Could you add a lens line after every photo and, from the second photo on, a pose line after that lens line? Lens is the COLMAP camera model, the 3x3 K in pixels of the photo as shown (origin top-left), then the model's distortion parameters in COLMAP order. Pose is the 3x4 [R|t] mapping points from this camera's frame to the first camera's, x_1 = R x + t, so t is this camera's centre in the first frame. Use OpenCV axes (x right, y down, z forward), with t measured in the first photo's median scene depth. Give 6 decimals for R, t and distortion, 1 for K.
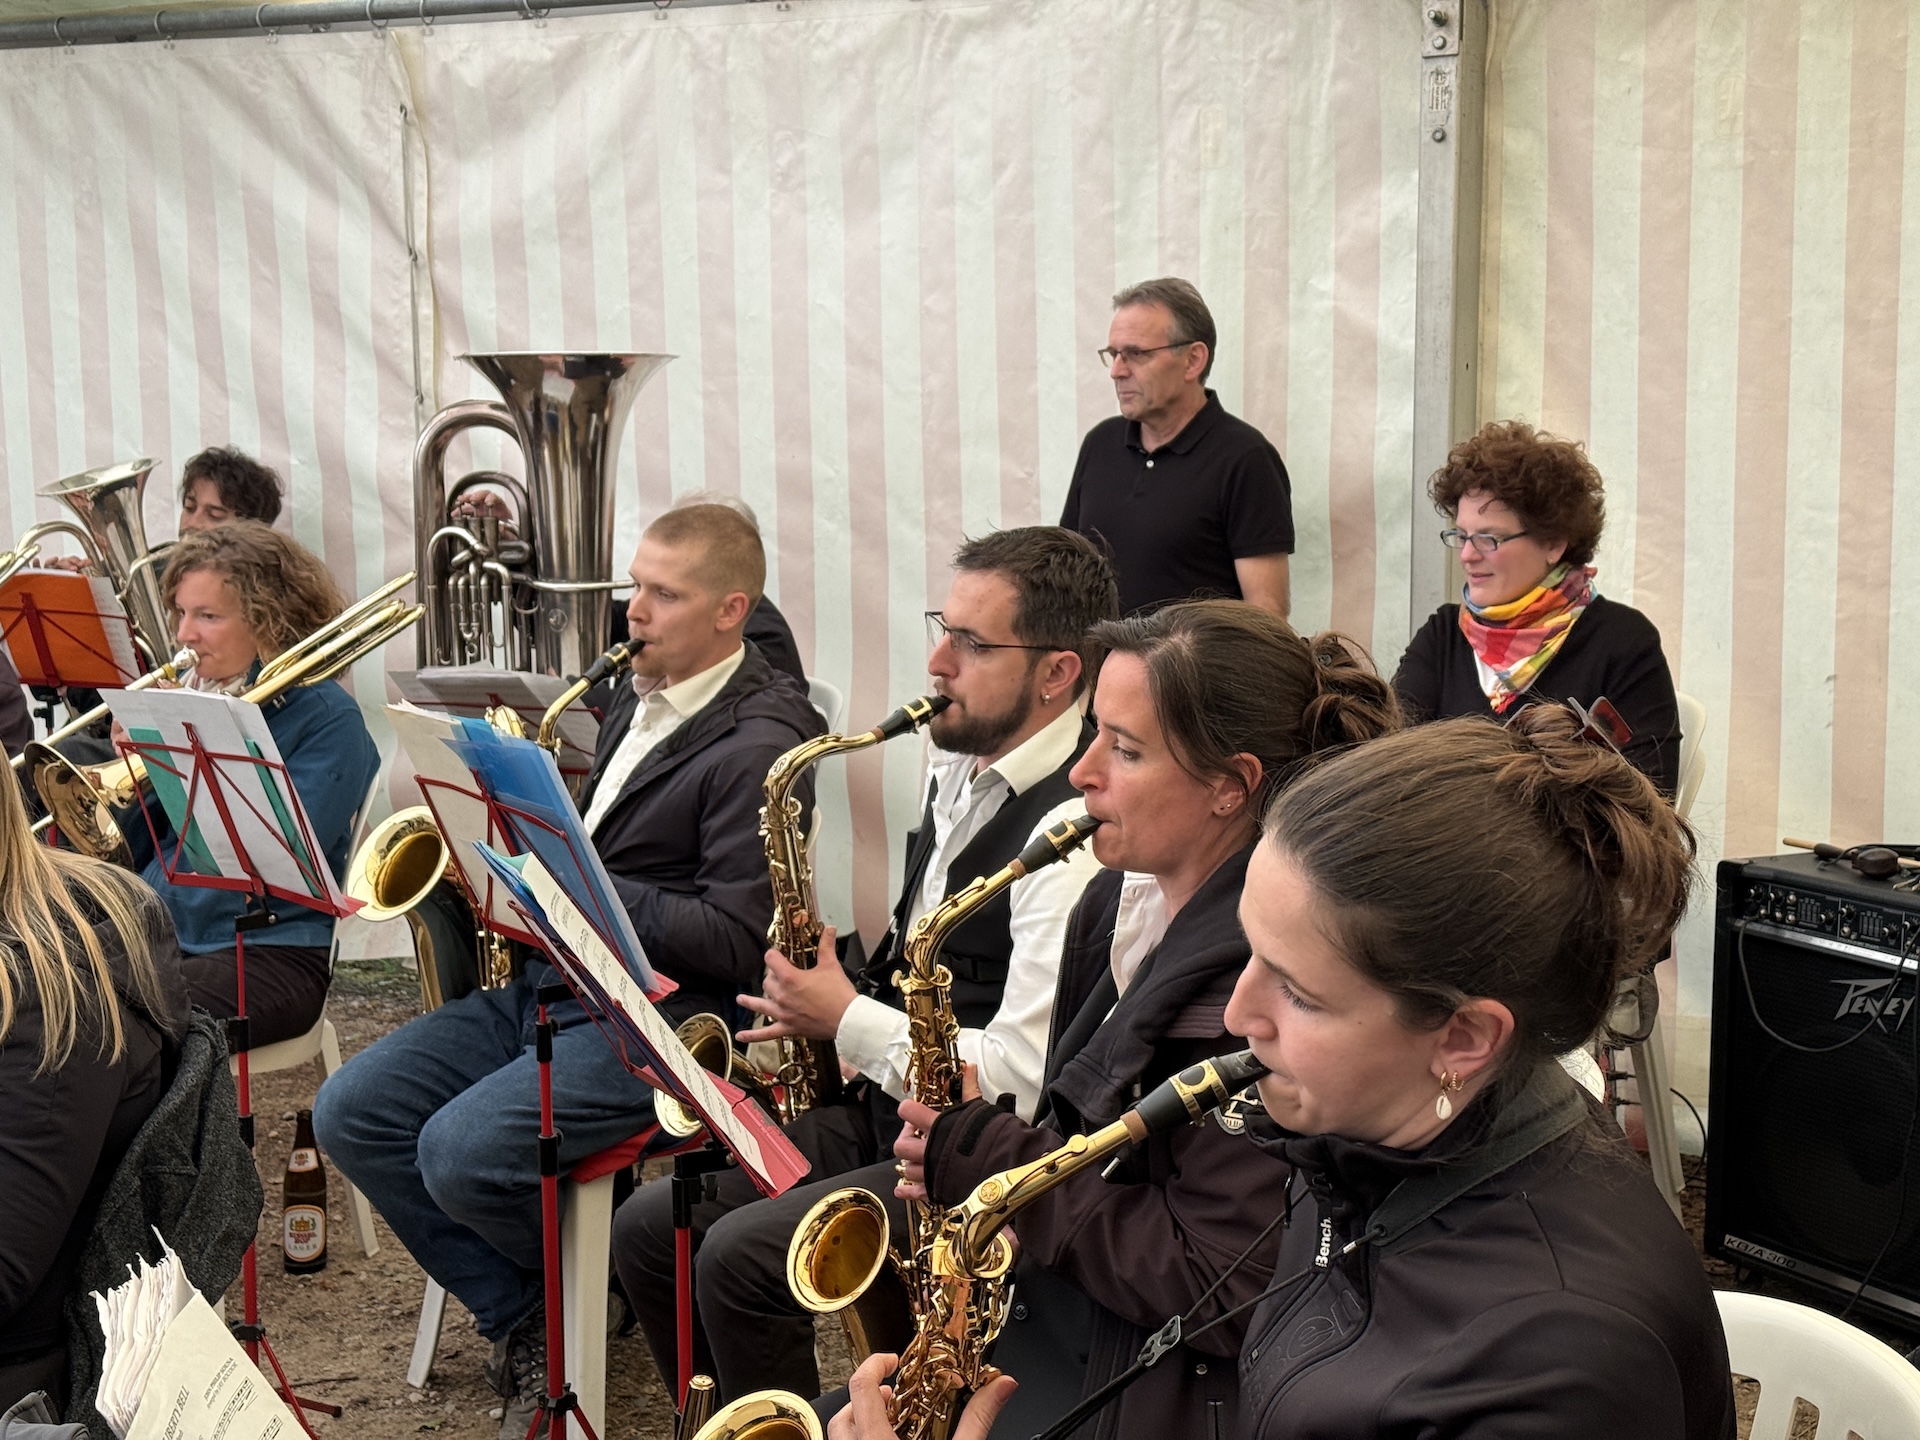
lens RADIAL K [[2729.0, 0, 960.0], [0, 2729.0, 720.0], [0, 0, 1]] dist [0.248436, -0.516438]
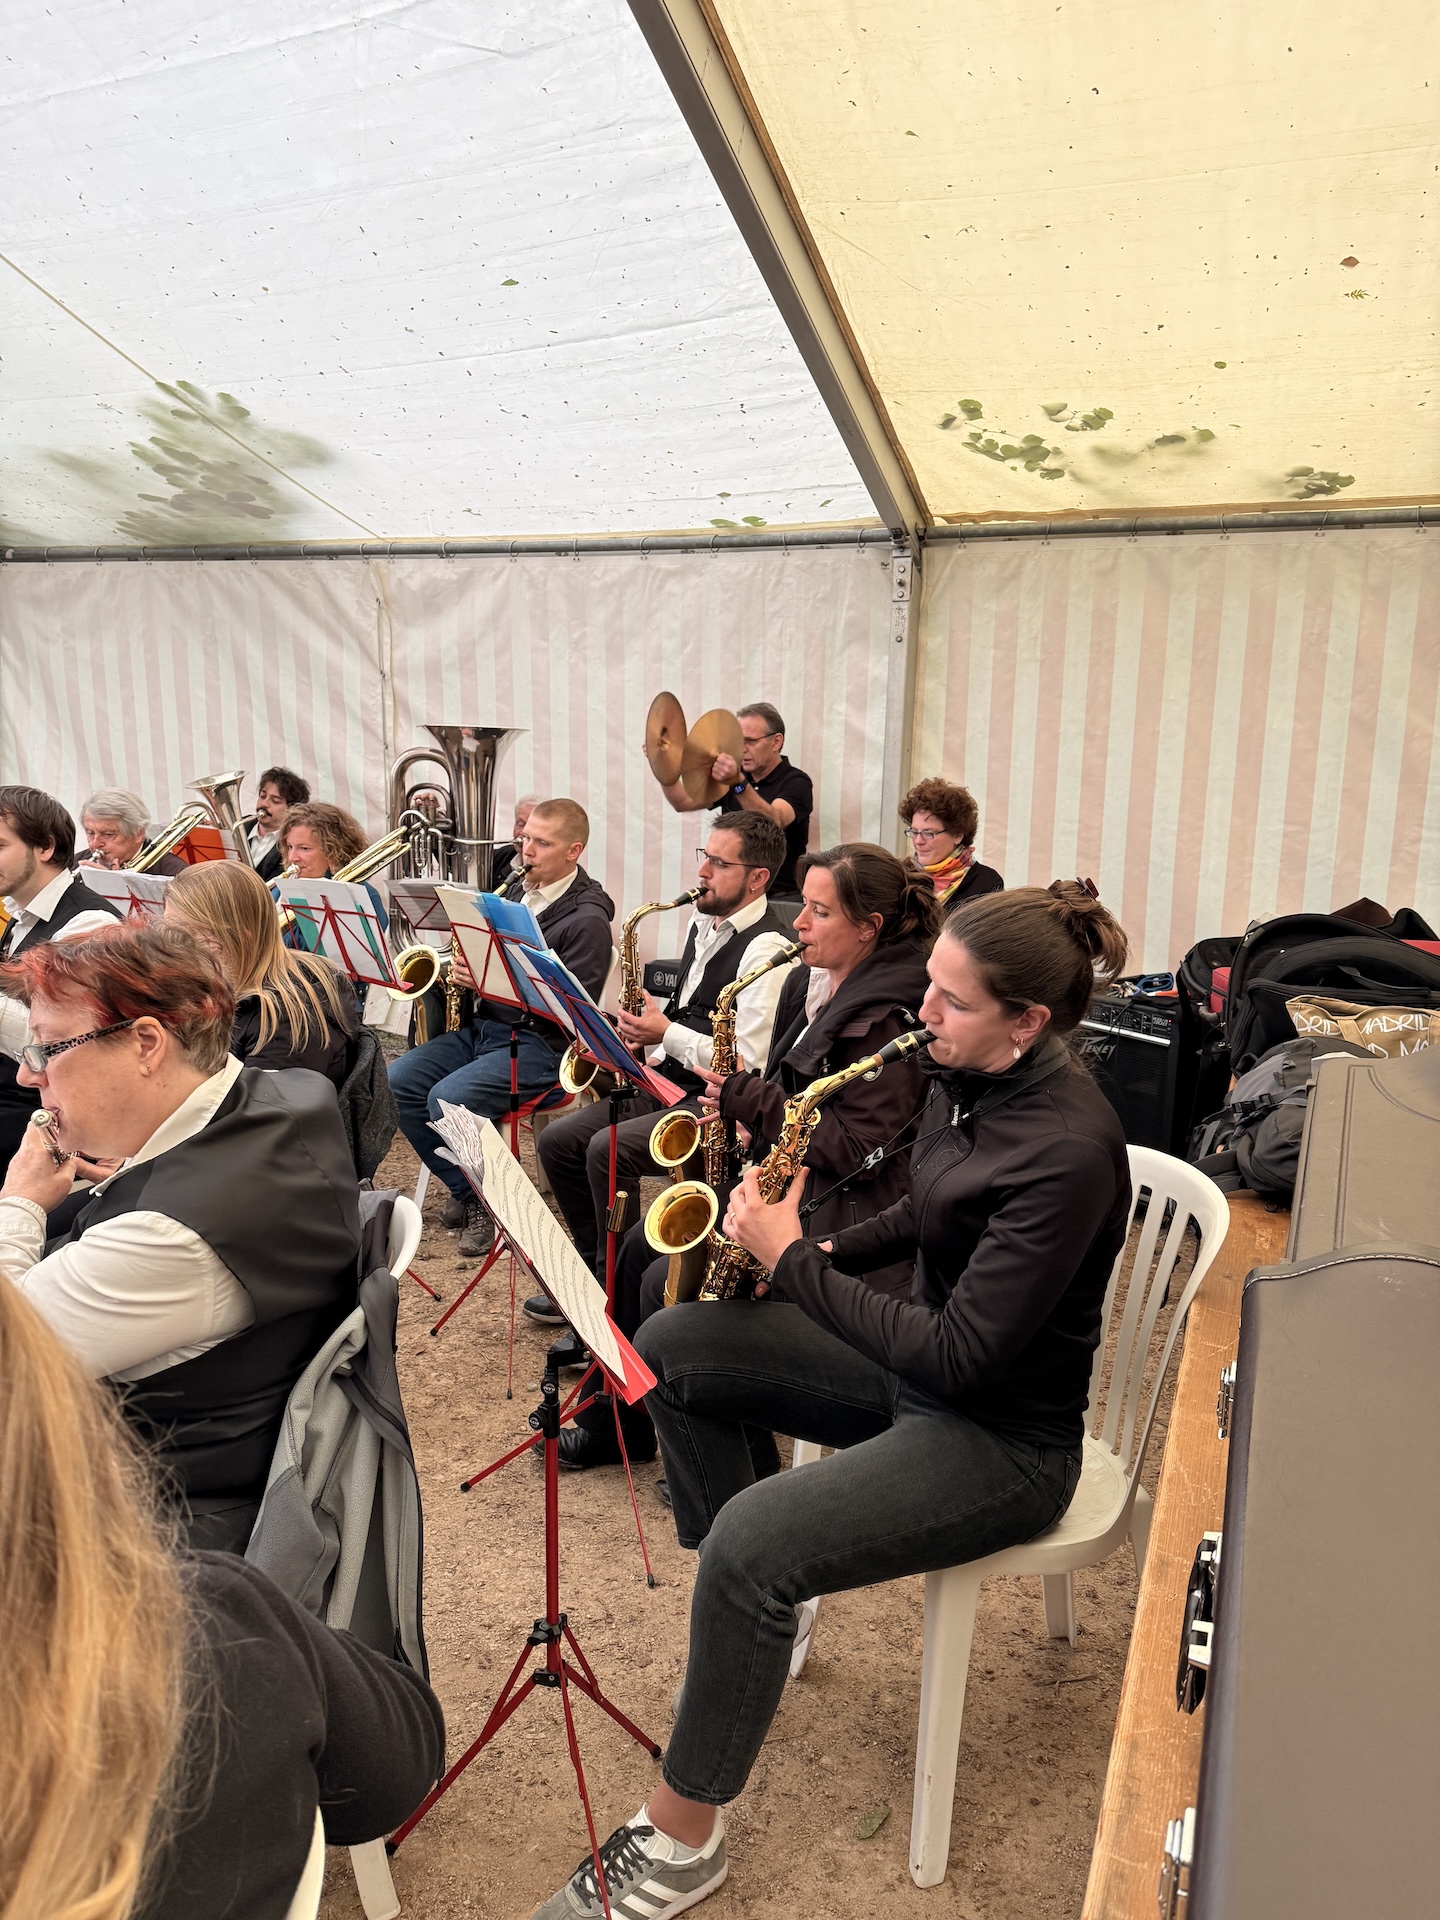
lens RADIAL K [[1352.9, 0, 749.5], [0, 1352.9, 973.7], [0, 0, 1]] dist [0.177896, -0.265703]
pose [[0.993357, 0.018968, 0.113496, -0.050124], [-0.022663, 0.999251, 0.031359, 0.012582], [-0.112816, -0.033723, 0.993043, -0.027907]]
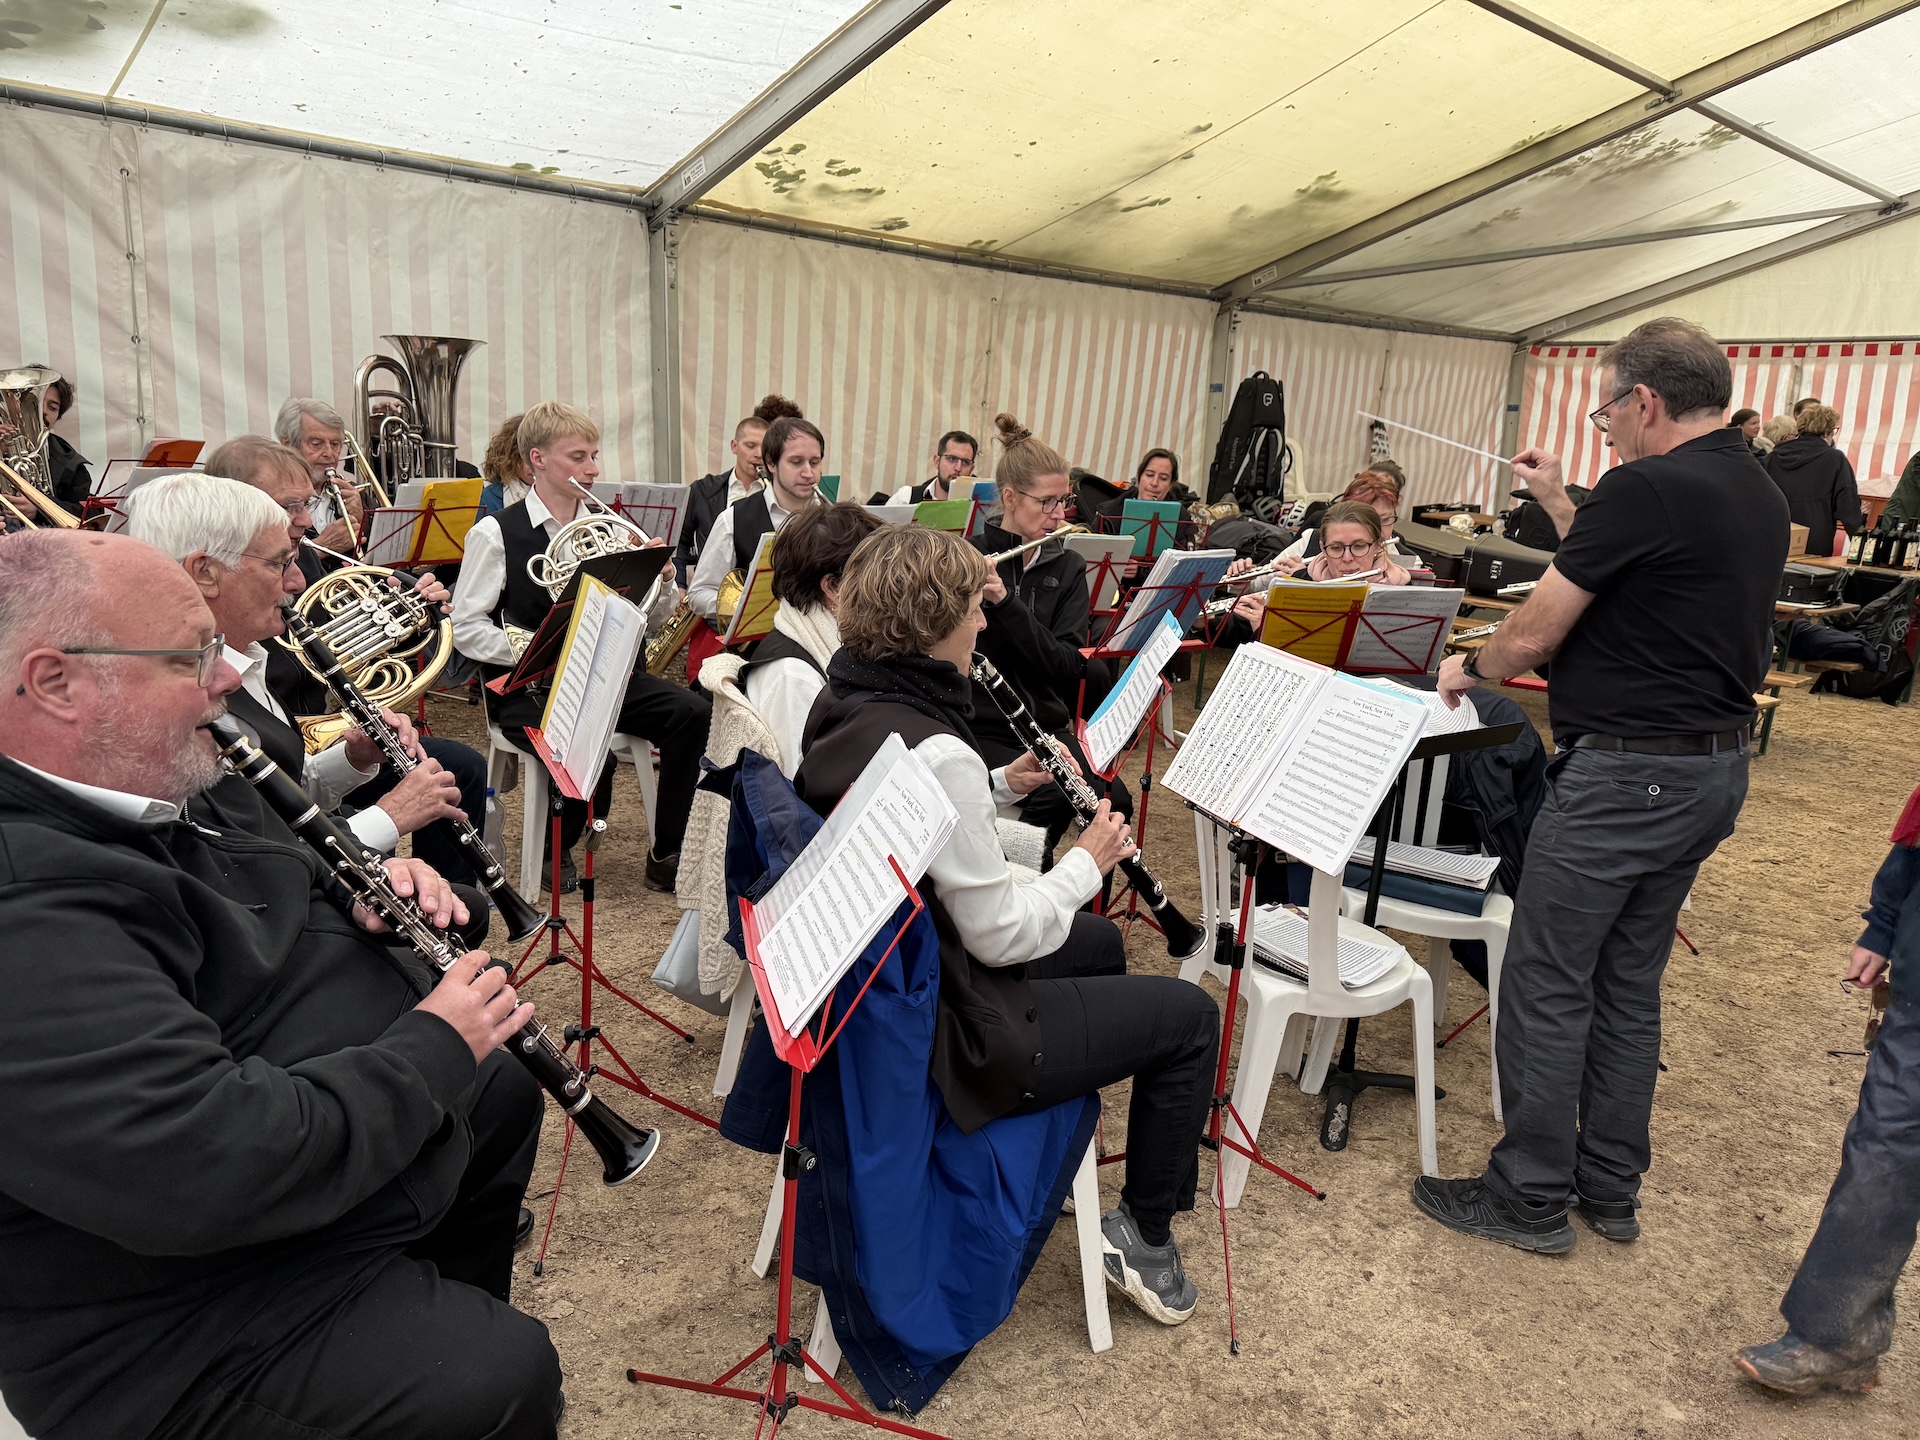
lens RADIAL K [[1360.2, 0, 960.0], [0, 1360.2, 720.0], [0, 0, 1]] dist [0.061776, -0.062453]
pose [[0.319262, -0.173266, 0.931692, -1.045721], [0.065907, 0.984823, 0.160562, 0.017209], [-0.945372, 0.010144, 0.325836, 0.261811]]
